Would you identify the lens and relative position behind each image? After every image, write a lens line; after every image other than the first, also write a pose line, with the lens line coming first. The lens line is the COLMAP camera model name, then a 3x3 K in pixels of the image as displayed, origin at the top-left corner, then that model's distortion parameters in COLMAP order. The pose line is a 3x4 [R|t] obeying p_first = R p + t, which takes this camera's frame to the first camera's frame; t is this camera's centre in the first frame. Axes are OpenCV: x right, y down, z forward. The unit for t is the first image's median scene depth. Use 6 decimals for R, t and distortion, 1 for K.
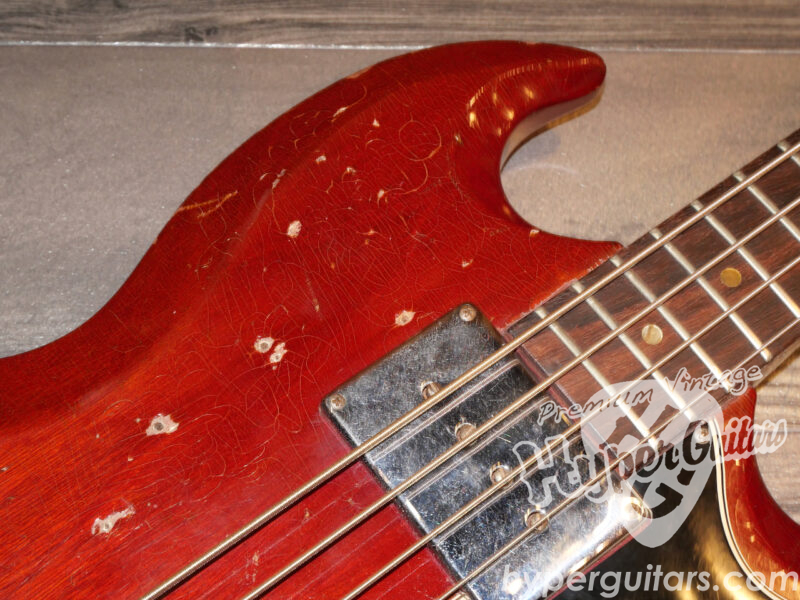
lens RADIAL K [[1498.8, 0, 396.2], [0, 1498.8, 299.3], [0, 0, 1]] dist [-0.019989, 0.000000]
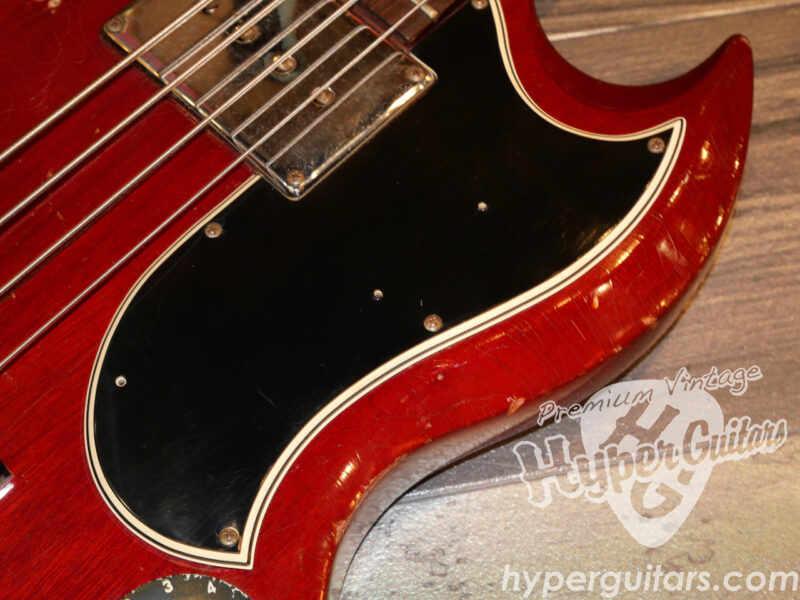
lens RADIAL K [[1498.8, 0, 402.5], [0, 1498.8, 303.0], [0, 0, 1]] dist [-0.019989, 0.000000]
pose [[0.986684, -0.162641, 0.001476, 0.104222], [0.162600, 0.986133, -0.033205, 0.276614], [0.003945, 0.033003, 0.999447, 0.001399]]
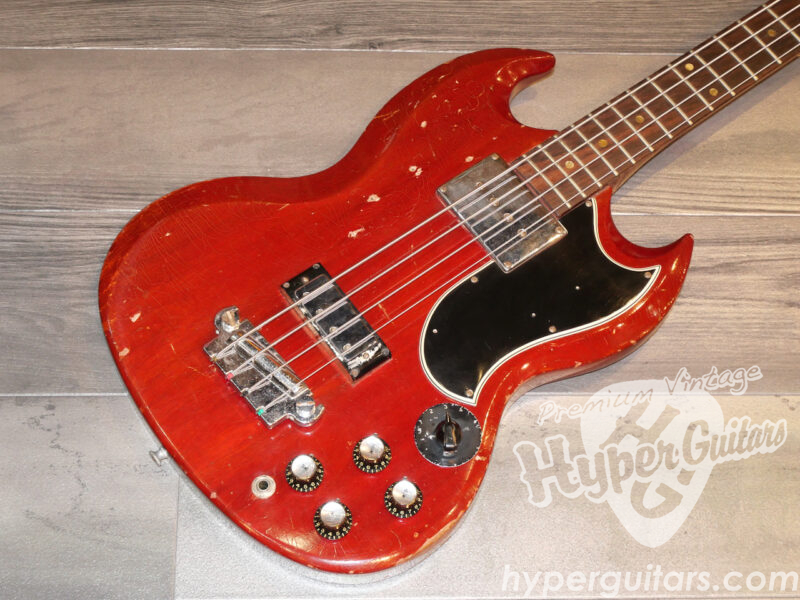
lens RADIAL K [[1498.8, 0, 396.7], [0, 1498.8, 294.6], [0, 0, 1]] dist [-0.019989, 0.000000]
pose [[0.999742, 0.003991, -0.022348, -0.052494], [-0.004473, 0.999757, -0.021563, 0.261451], [0.022257, 0.021658, 0.999518, -1.321171]]
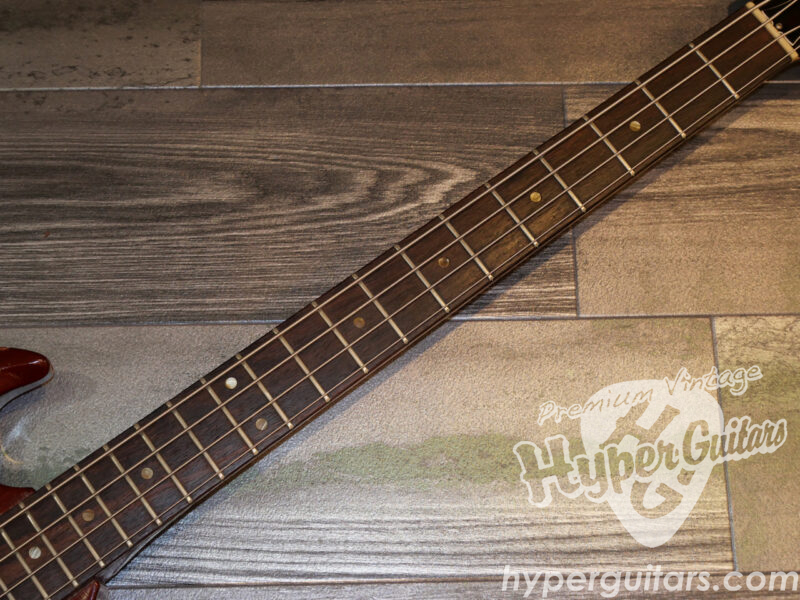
lens RADIAL K [[1498.8, 0, 384.7], [0, 1498.8, 296.1], [0, 0, 1]] dist [-0.019989, 0.000000]
pose [[0.998768, 0.000912, -0.049624, 0.586822], [0.005152, 0.992525, 0.121929, -0.426380], [0.049365, -0.122034, 0.991298, -0.582884]]
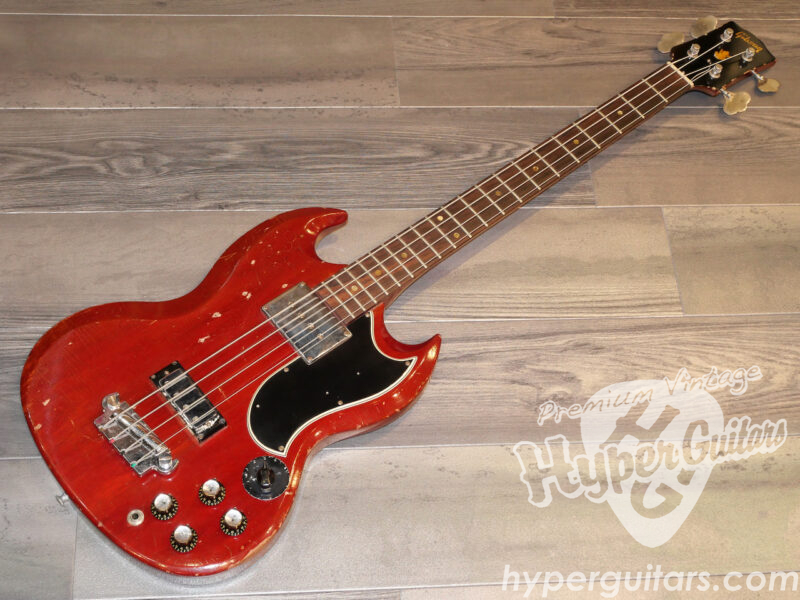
lens RADIAL K [[1288.5, 0, 395.8], [0, 1288.5, 303.1], [0, 0, 1]] dist [0.001345, 0.000000]
pose [[0.999296, -0.020848, 0.031196, 0.154452], [0.023756, 0.995102, -0.095952, 0.315960], [-0.029043, 0.096626, 0.994897, -1.821627]]
